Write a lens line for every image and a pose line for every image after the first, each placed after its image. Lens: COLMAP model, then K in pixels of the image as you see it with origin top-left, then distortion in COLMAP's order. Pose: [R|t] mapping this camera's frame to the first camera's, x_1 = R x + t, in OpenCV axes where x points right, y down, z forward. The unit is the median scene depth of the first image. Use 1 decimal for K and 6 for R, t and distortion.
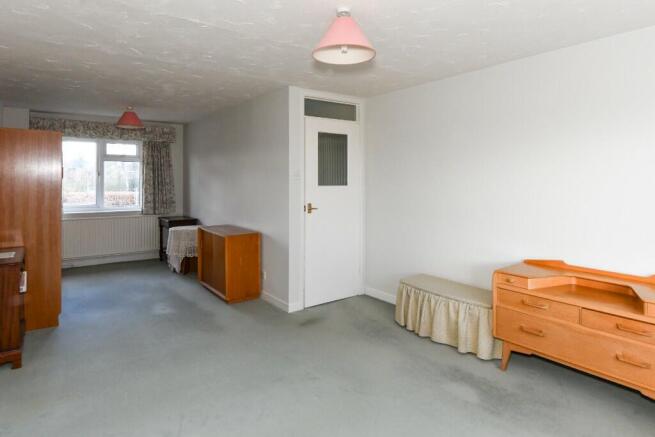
lens RADIAL K [[378.9, 0, 328.4], [0, 378.9, 191.5], [0, 0, 1]] dist [0.004353, 0.000149]
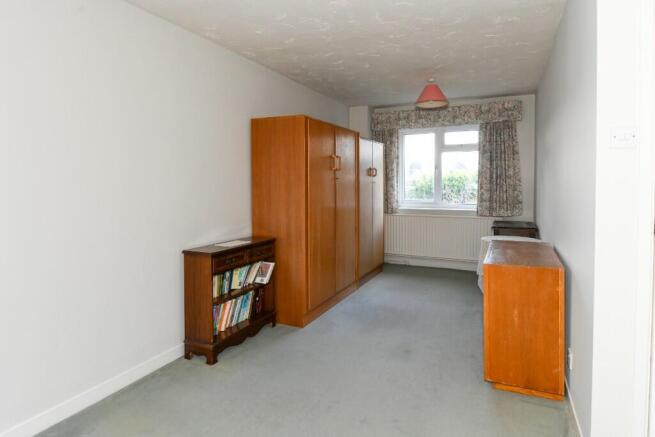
lens RADIAL K [[378.9, 0, 328.4], [0, 378.9, 191.5], [0, 0, 1]] dist [0.004353, 0.000149]
pose [[0.479950, 0.014337, -0.877179, 0.060967], [-0.018270, 0.999813, 0.006345, 0.010218], [0.877106, 0.012981, 0.480122, 0.338449]]
